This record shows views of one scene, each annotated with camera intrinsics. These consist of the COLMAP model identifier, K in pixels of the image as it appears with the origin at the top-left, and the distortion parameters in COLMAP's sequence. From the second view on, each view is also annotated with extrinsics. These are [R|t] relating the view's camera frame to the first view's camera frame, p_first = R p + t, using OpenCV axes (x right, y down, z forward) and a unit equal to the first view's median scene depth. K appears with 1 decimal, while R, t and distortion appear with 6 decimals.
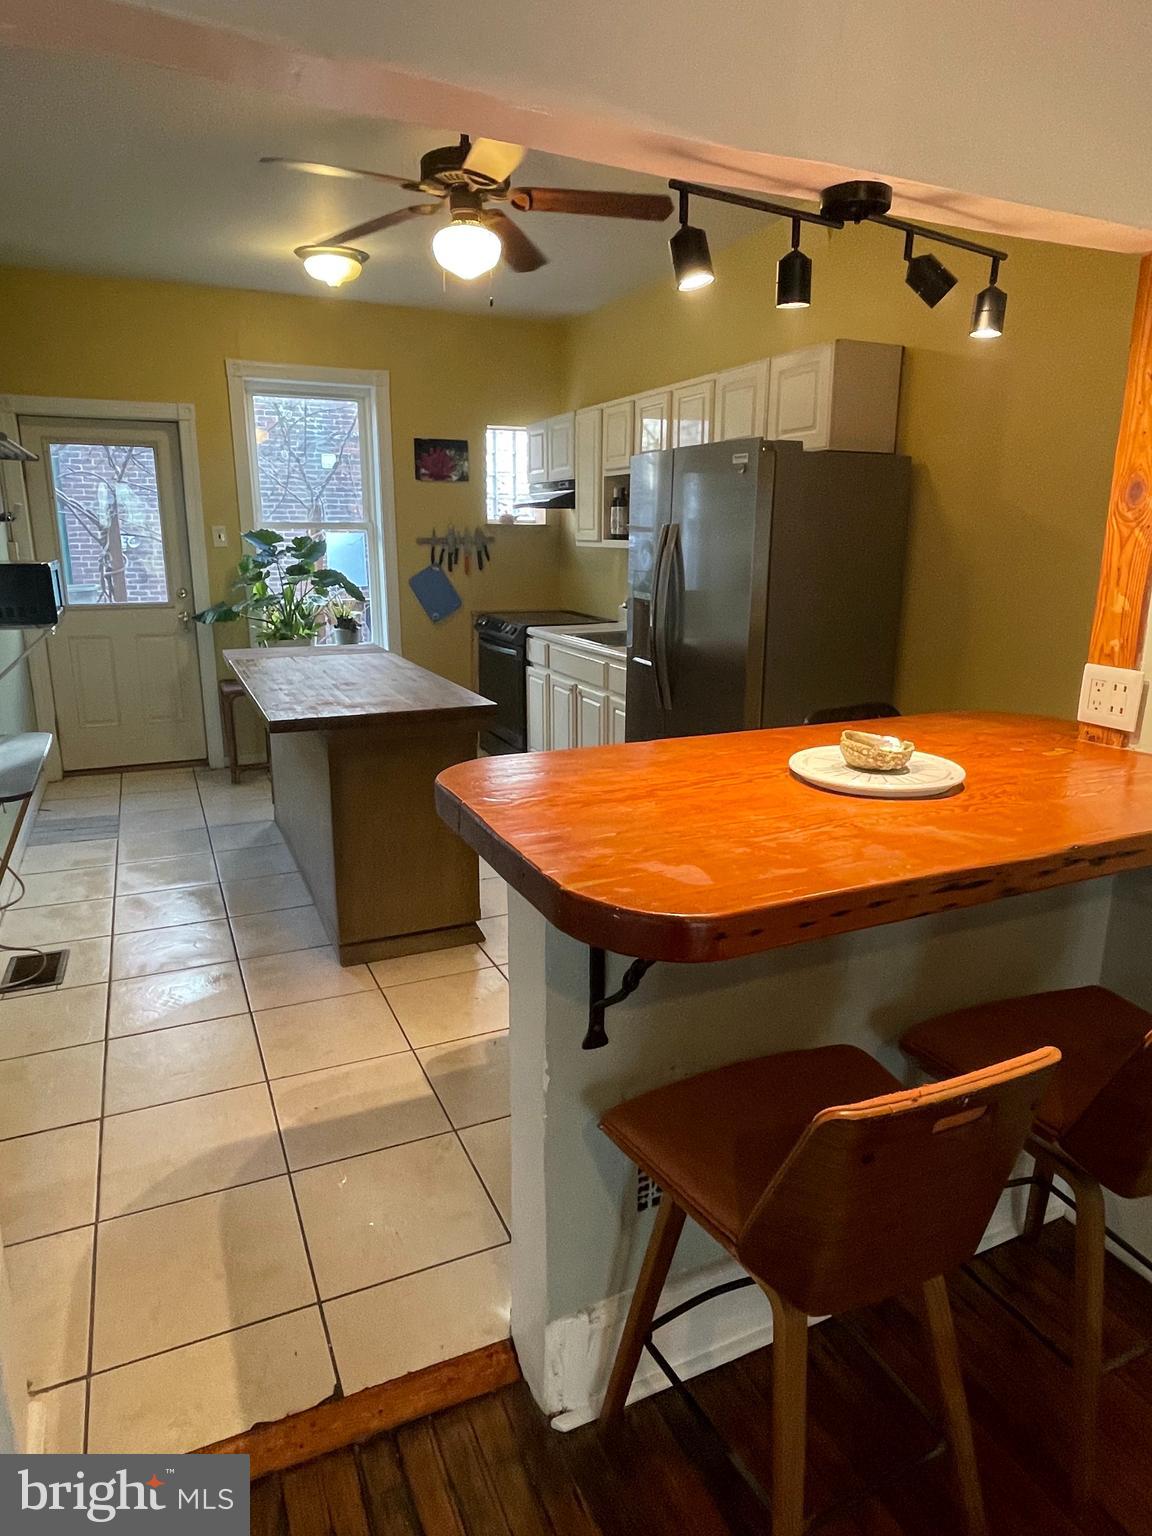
lens RADIAL K [[929.6, 0, 572.8], [0, 929.6, 764.5], [0, 0, 1]] dist [-0.002445, -0.001422]
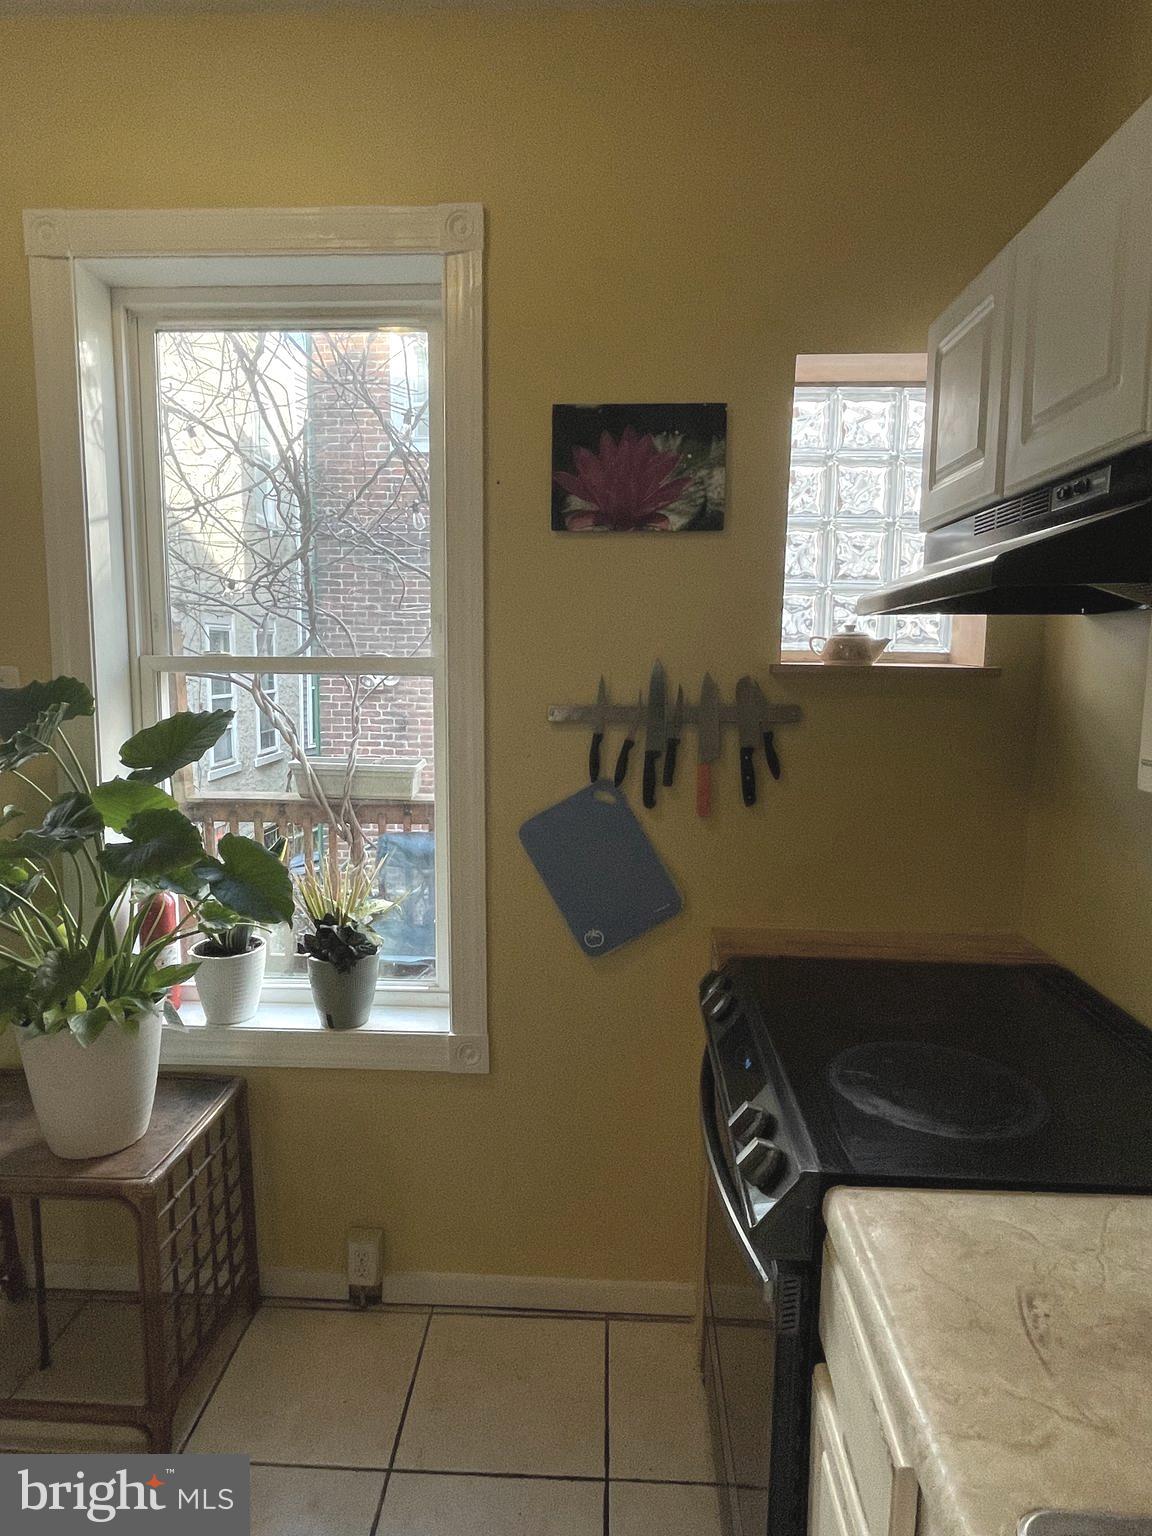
lens RADIAL K [[913.9, 0, 573.1], [0, 913.9, 763.5], [0, 0, 1]] dist [-0.000792, -0.001386]
pose [[0.894031, 0.057579, -0.444289, -0.017339], [-0.116487, 0.987473, -0.106430, -0.212528], [0.432595, 0.146905, 0.889539, 0.805278]]
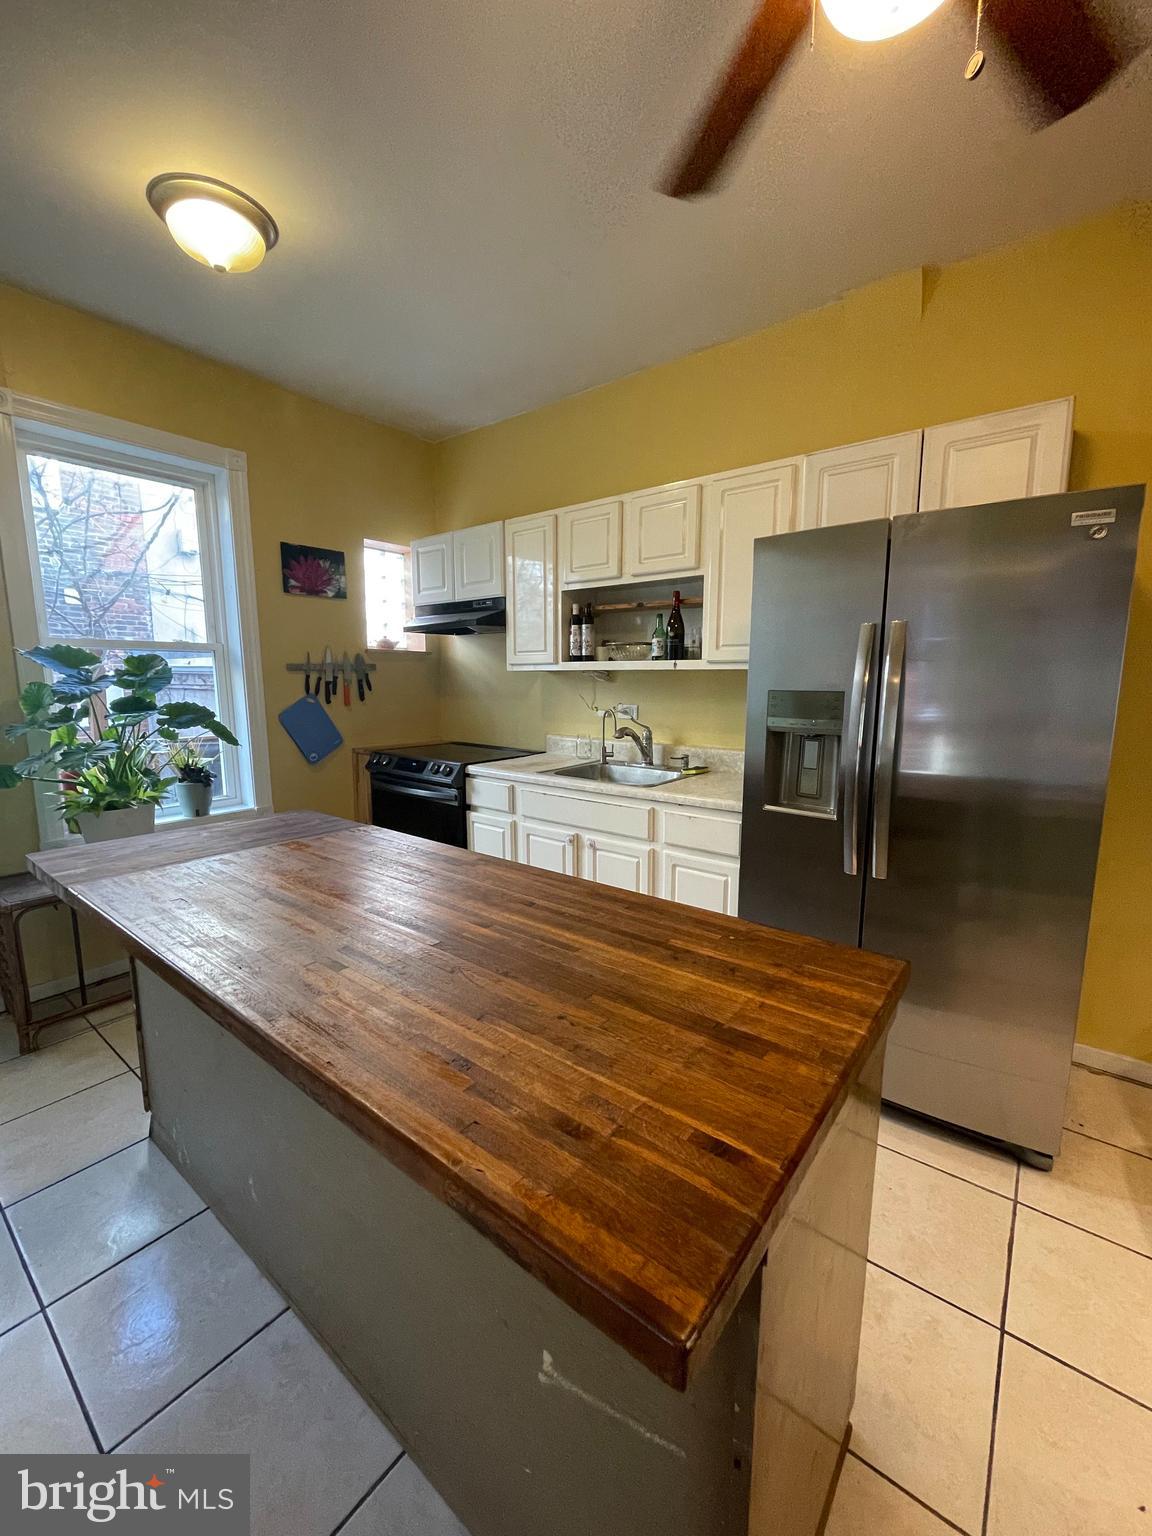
lens RADIAL K [[620.0, 0, 577.1], [0, 620.0, 771.4], [0, 0, 1]] dist [-0.001286, -0.000153]
pose [[0.887558, -0.072327, 0.454983, -0.219422], [0.115670, 0.990949, -0.068115, -0.094391], [-0.445938, 0.113084, 0.887891, 0.467451]]
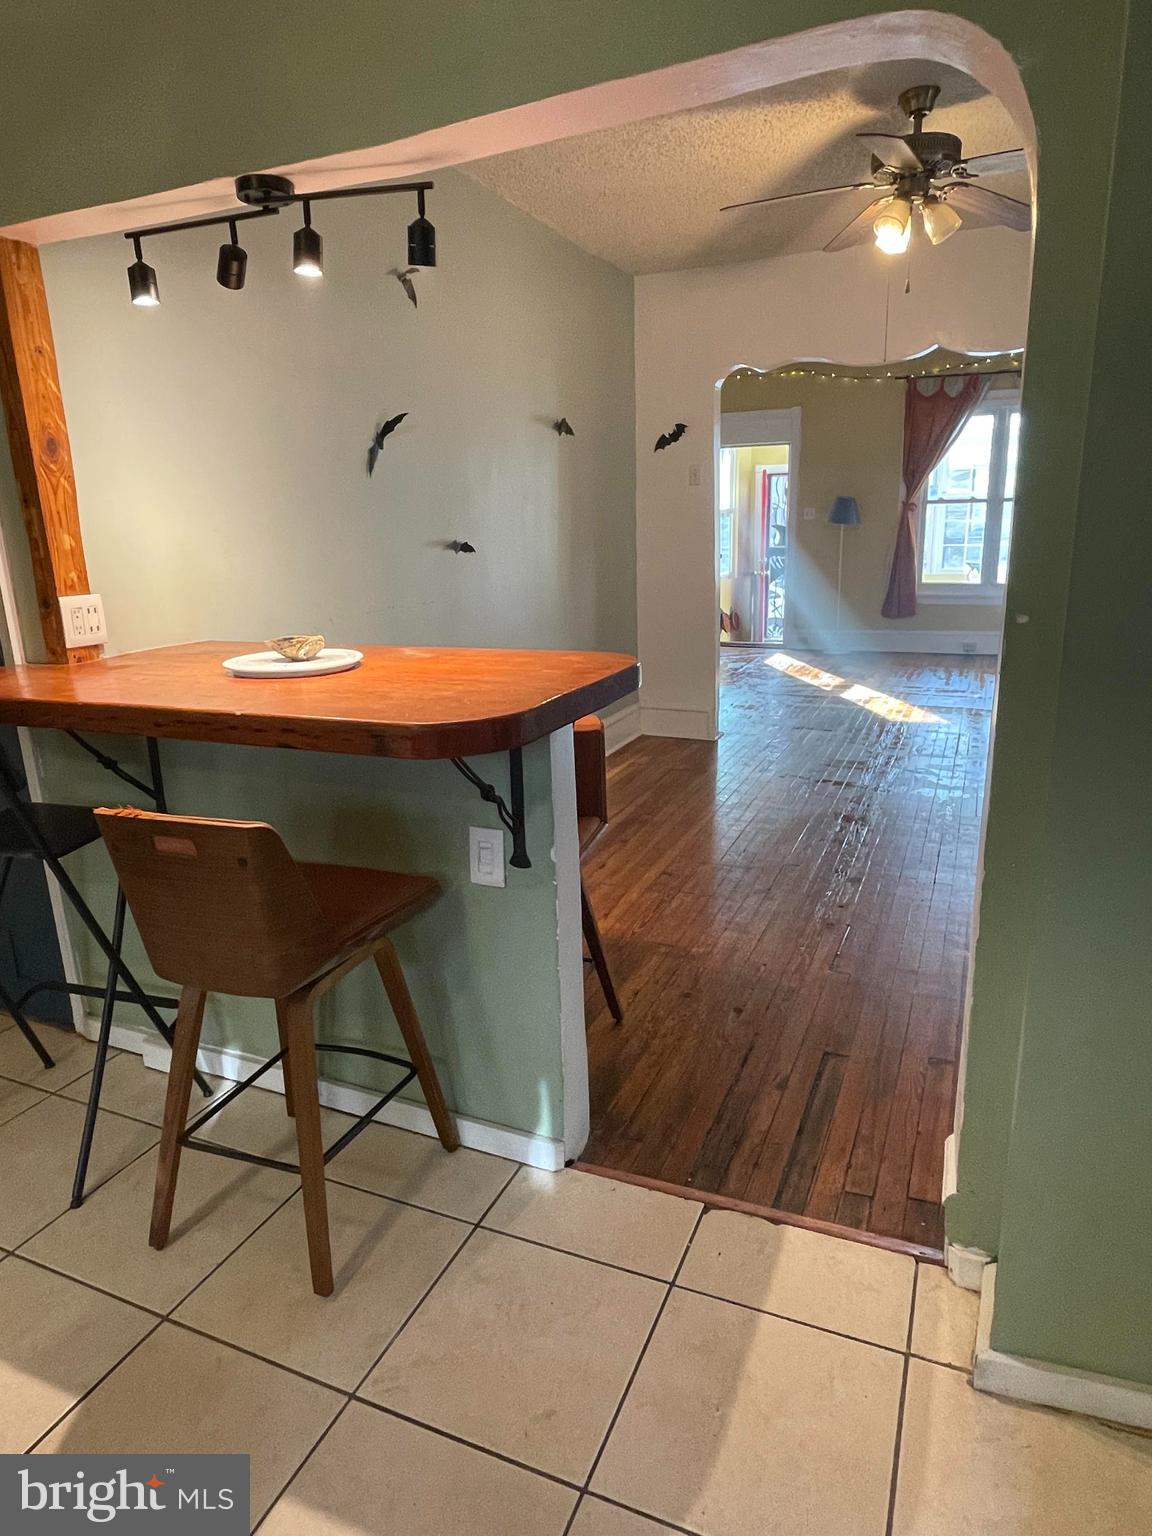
lens RADIAL K [[929.6, 0, 572.8], [0, 929.6, 764.5], [0, 0, 1]] dist [-0.002445, -0.001422]
pose [[-0.667348, -0.178808, 0.722962, -0.265858], [0.207502, 0.887667, 0.411085, -0.096518], [-0.715255, 0.424353, -0.555280, 0.463370]]
